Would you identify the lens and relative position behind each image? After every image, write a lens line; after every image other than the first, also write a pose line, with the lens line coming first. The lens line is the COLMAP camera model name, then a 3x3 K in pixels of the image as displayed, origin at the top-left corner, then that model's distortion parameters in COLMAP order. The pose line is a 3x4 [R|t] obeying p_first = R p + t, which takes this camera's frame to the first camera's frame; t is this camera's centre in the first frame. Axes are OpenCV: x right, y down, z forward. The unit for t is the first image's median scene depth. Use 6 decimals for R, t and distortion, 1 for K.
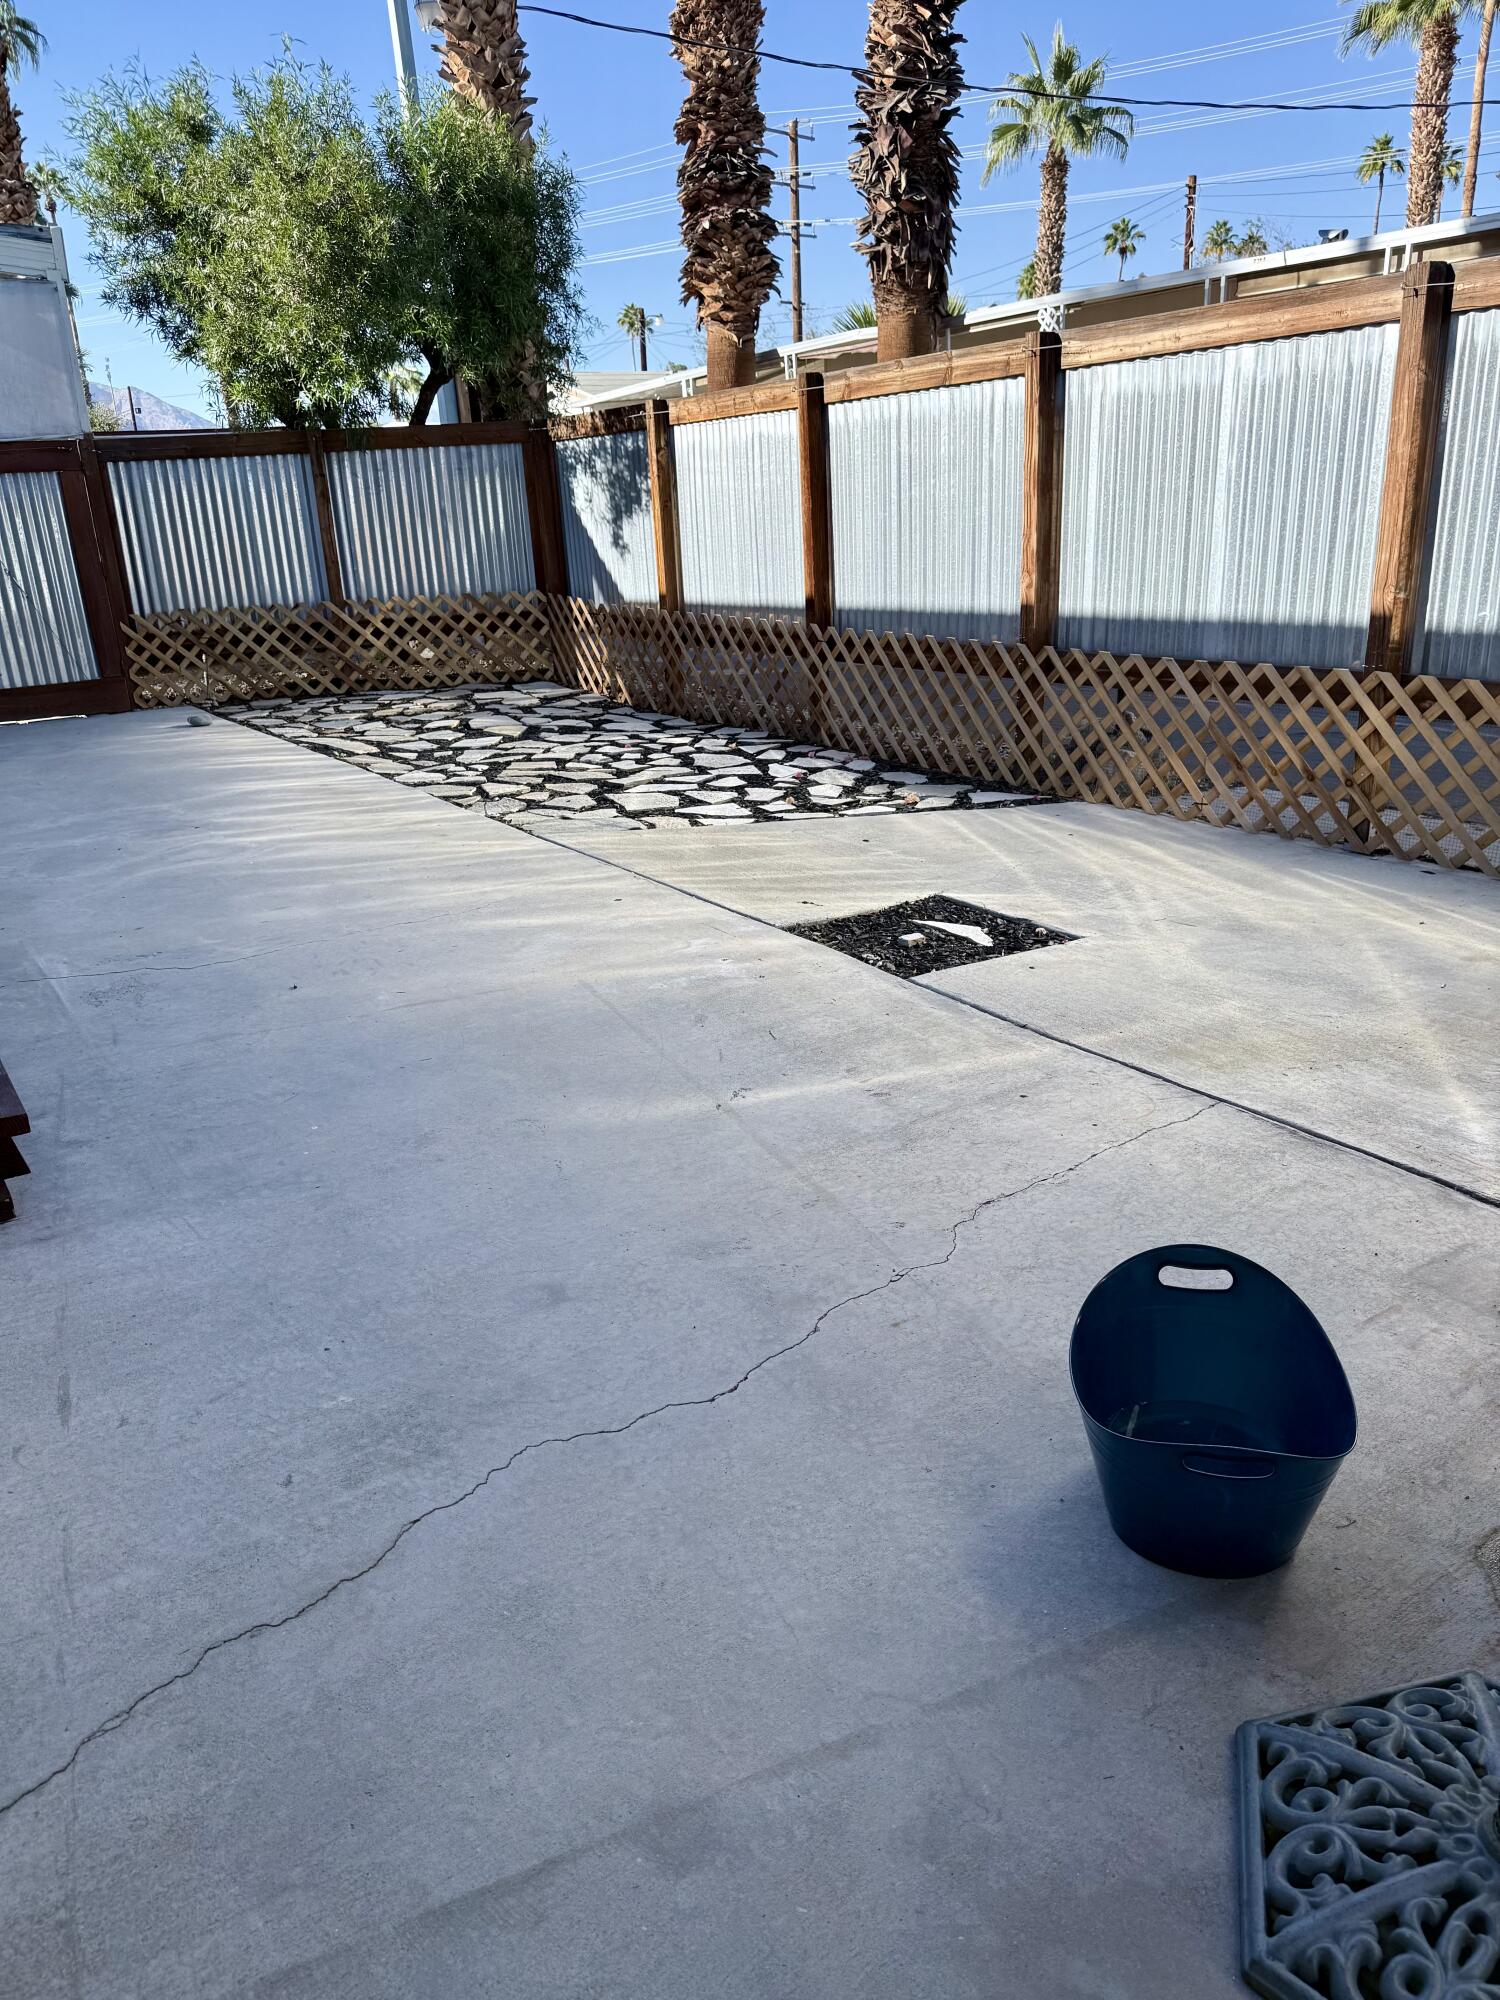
lens RADIAL K [[1416.3, 0, 746.0], [0, 1416.3, 1019.4], [0, 0, 1]] dist [0.032363, -0.034100]
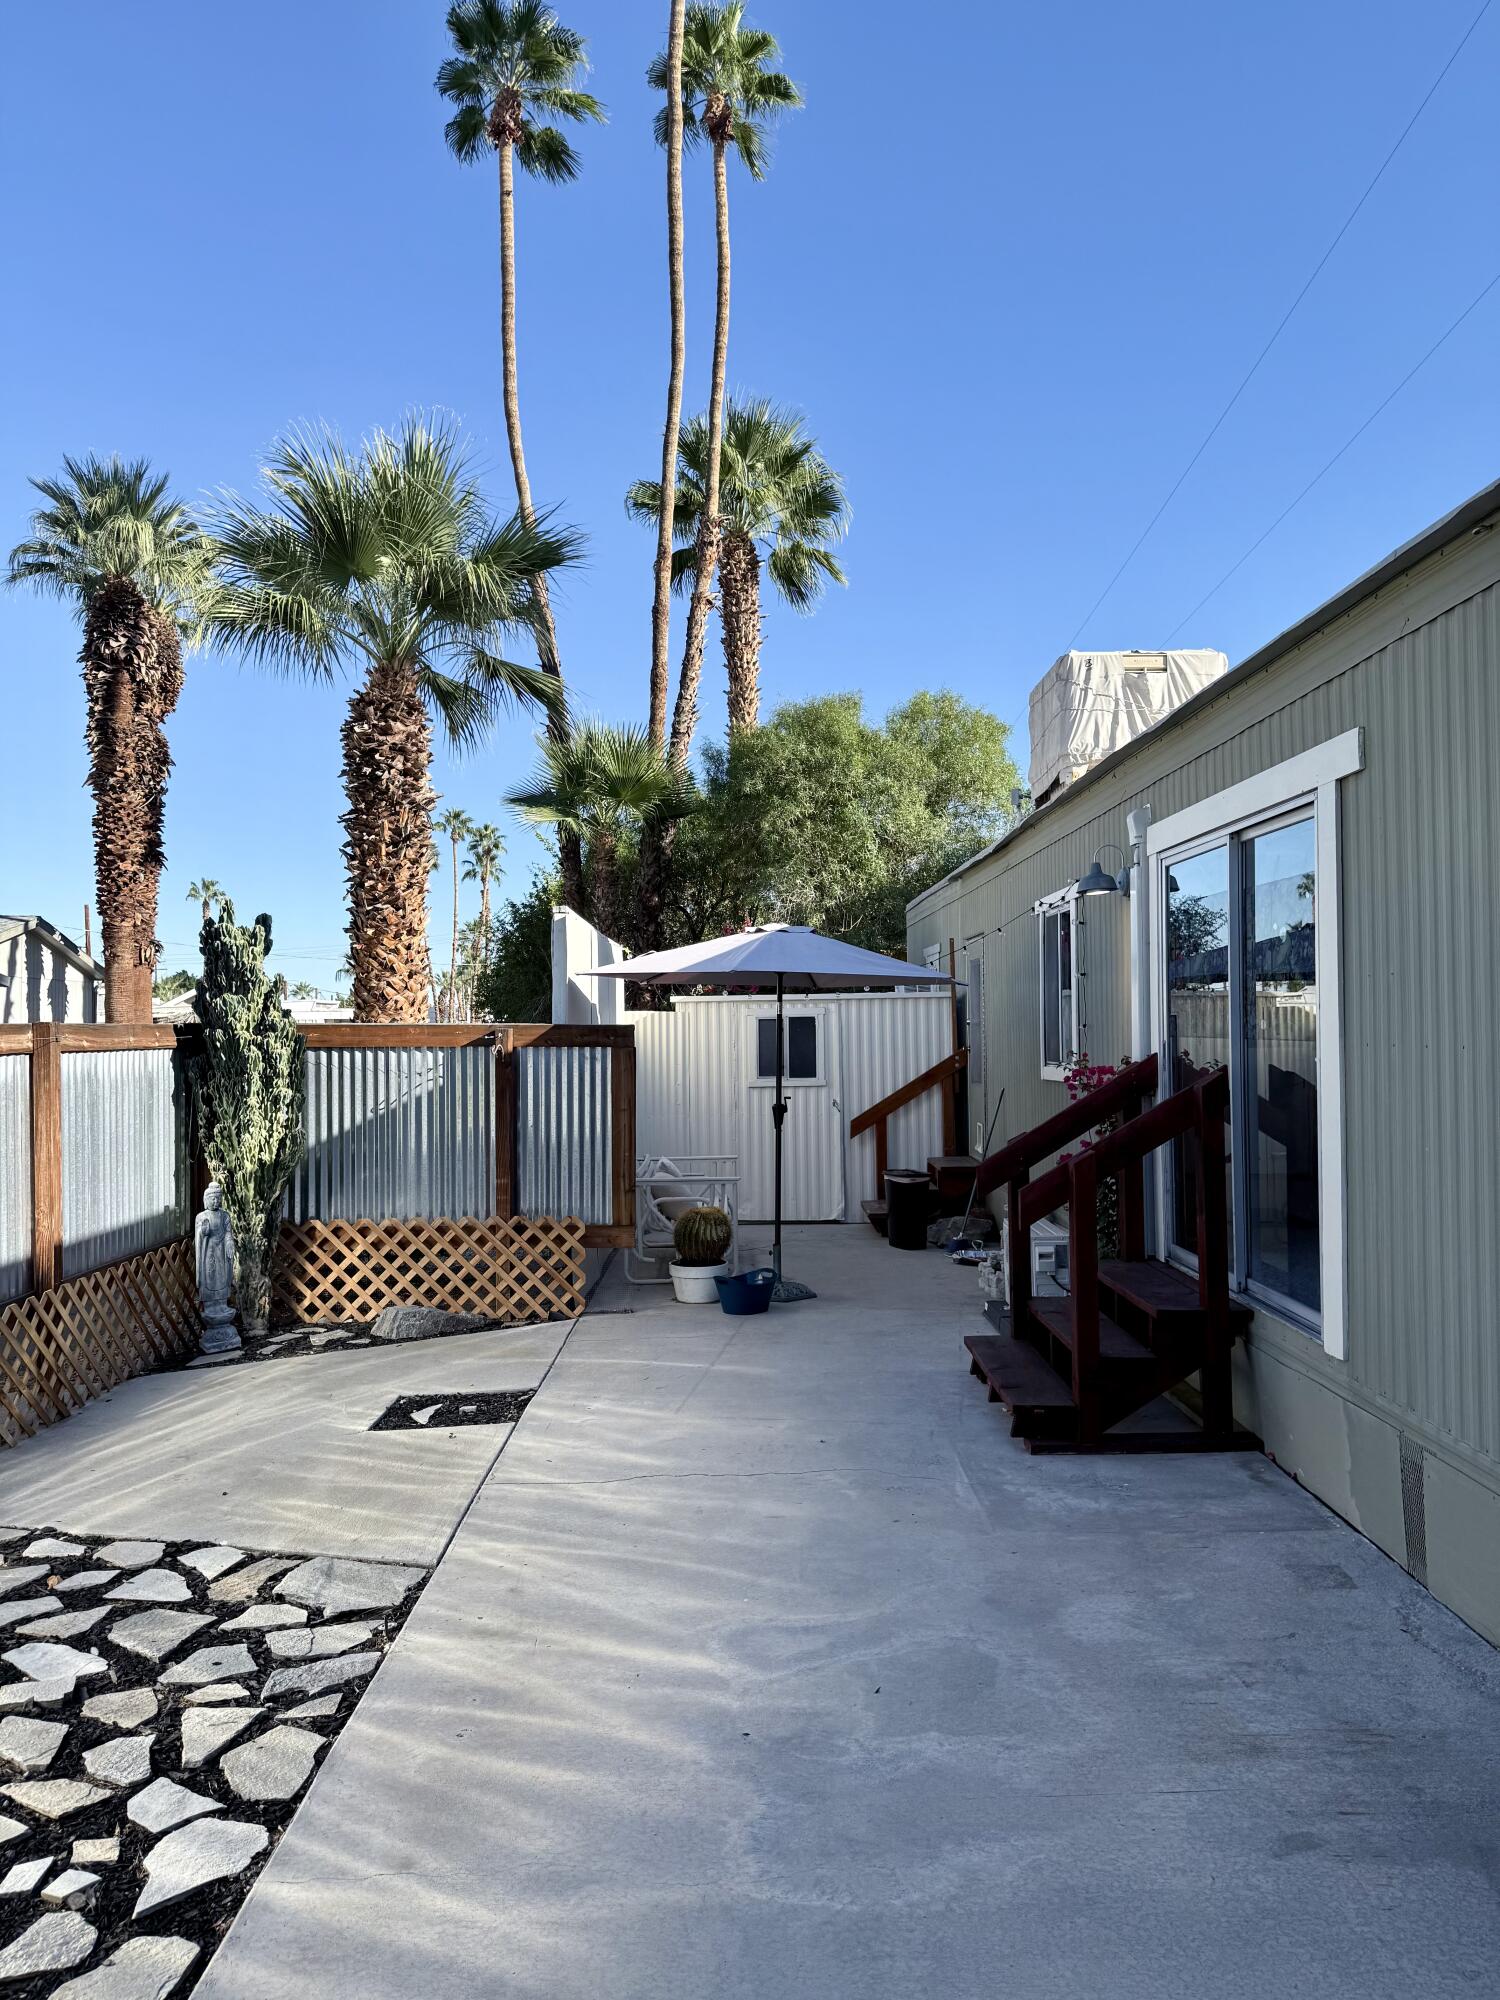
lens RADIAL K [[1416.3, 0, 752.3], [0, 1416.3, 997.2], [0, 0, 1]] dist [0.032363, -0.034100]
pose [[-0.839304, 0.058613, 0.540494, -0.443893], [0.225940, 0.941856, 0.248713, -0.348730], [-0.494489, 0.330865, -0.803746, 0.841277]]
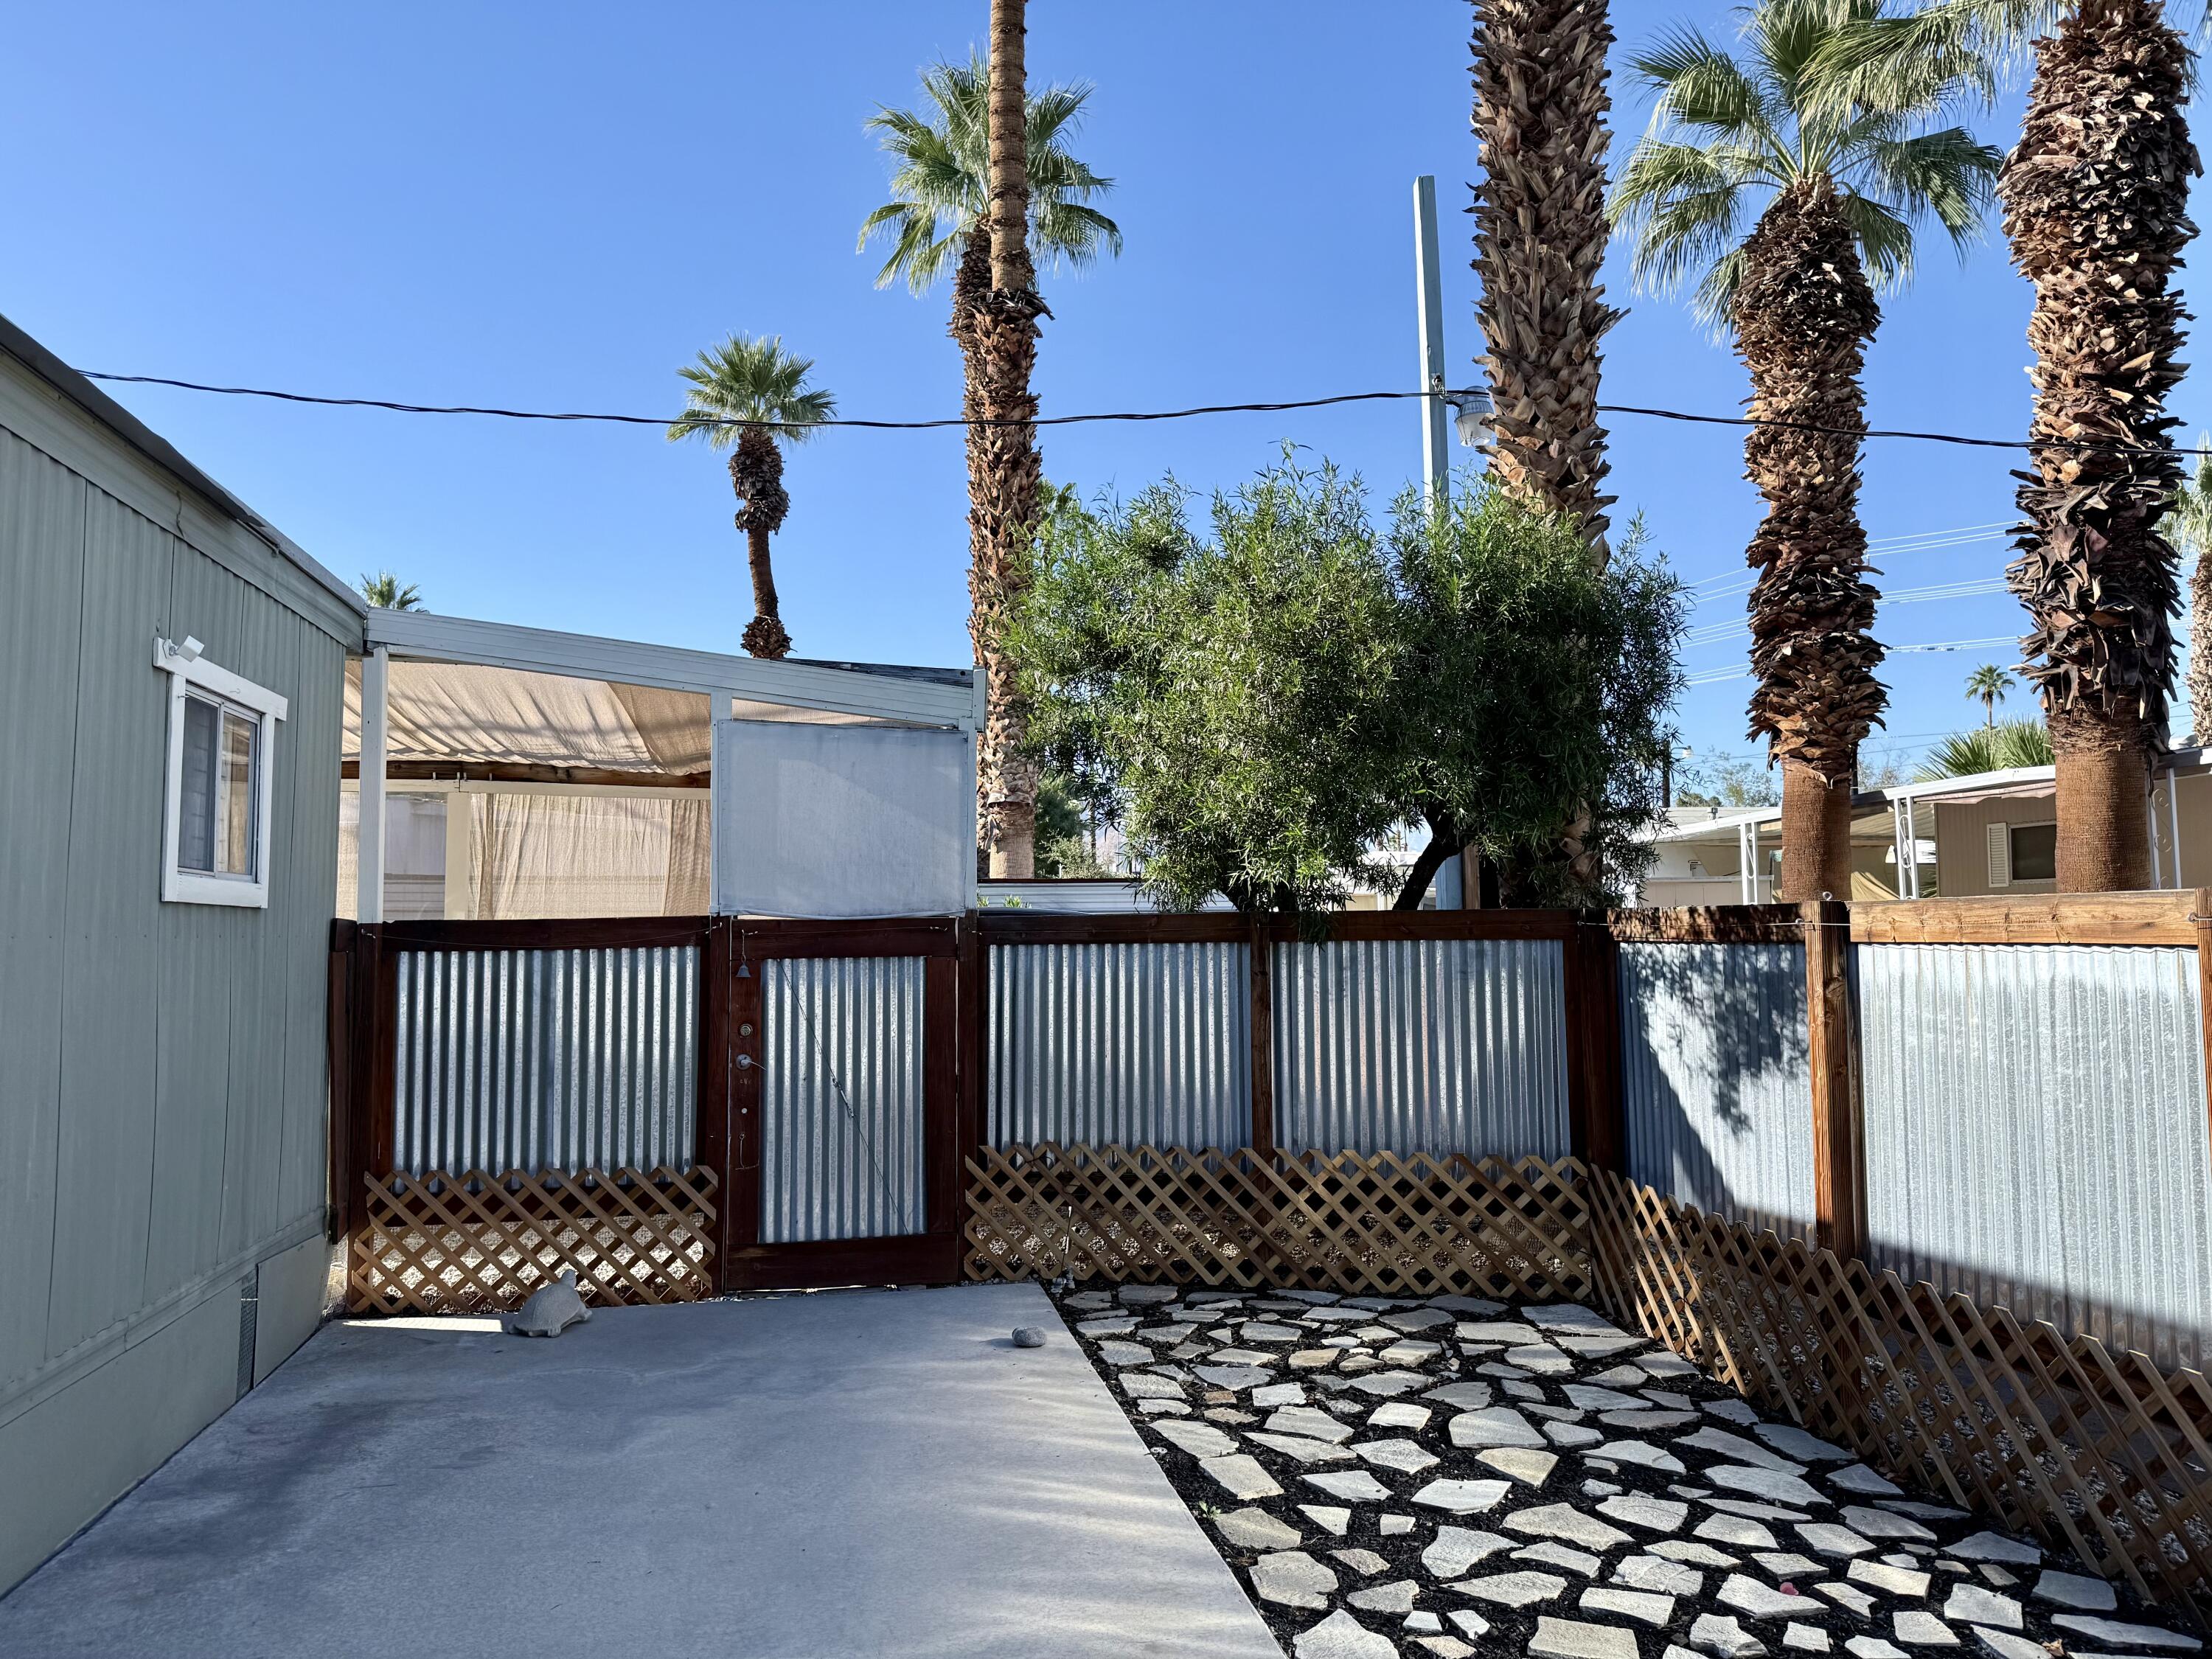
lens RADIAL K [[1566.4, 0, 1093.4], [0, 1566.4, 827.2], [0, 0, 1]] dist [0.032363, -0.034100]
pose [[0.919556, 0.012591, -0.392756, -0.073732], [-0.167084, 0.917165, -0.361789, -0.156098], [0.355667, 0.398308, 0.845489, 0.292909]]
